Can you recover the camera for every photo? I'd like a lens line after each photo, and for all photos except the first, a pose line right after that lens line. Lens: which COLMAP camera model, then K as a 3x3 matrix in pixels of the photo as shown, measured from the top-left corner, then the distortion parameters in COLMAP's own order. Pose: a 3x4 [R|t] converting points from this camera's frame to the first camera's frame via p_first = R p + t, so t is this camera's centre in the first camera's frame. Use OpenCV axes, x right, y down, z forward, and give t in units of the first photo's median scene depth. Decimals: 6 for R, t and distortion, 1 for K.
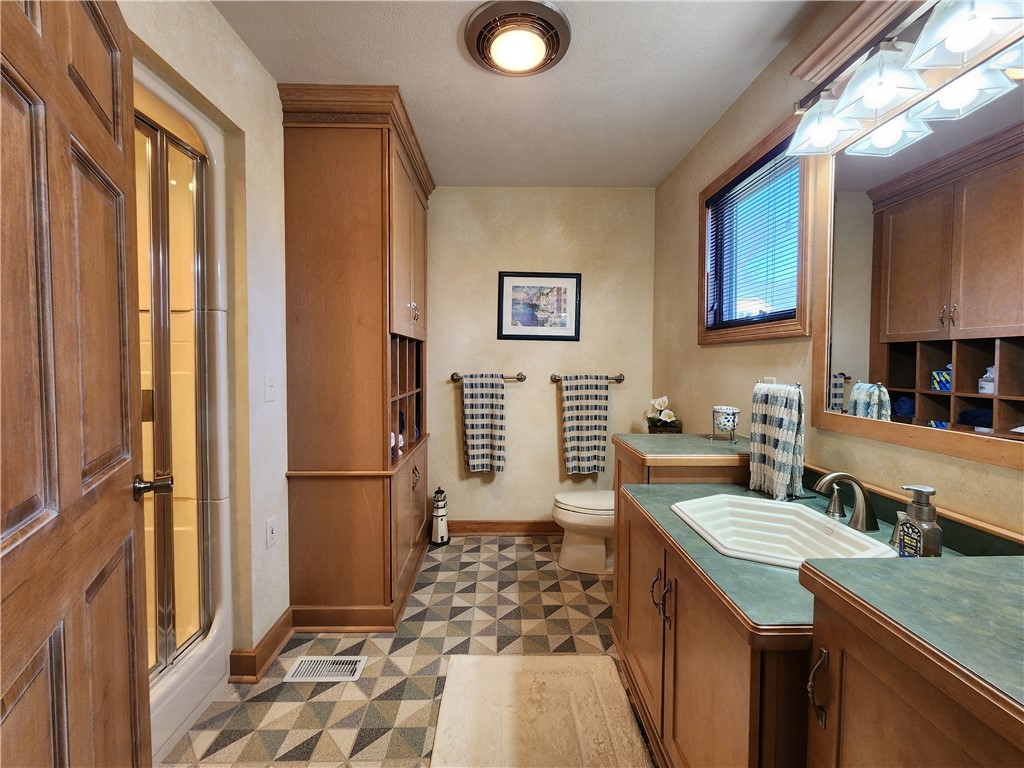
lens RADIAL K [[421.3, 0, 511.8], [0, 421.3, 377.1], [0, 0, 1]] dist [0.000904, -0.000706]
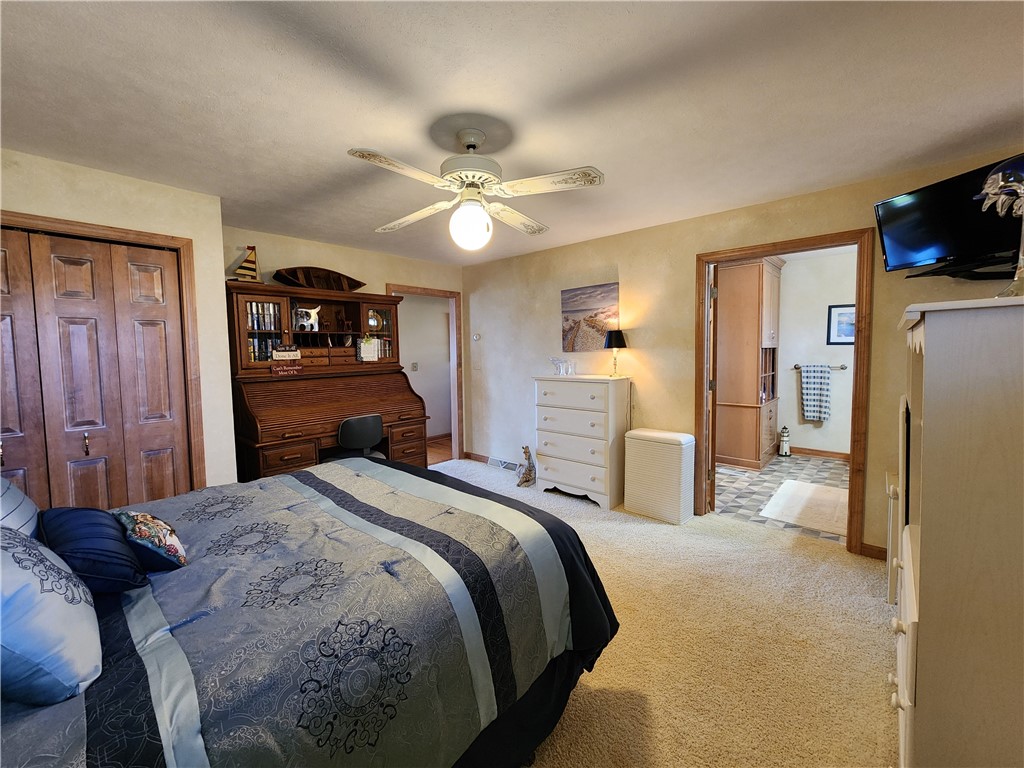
lens RADIAL K [[421.3, 0, 511.5], [0, 421.3, 376.2], [0, 0, 1]] dist [0.000904, -0.000706]
pose [[0.722016, 0.024714, -0.691435, 0.237069], [-0.006229, 0.999554, 0.029222, -0.004503], [0.691848, -0.016792, 0.721847, -1.170180]]
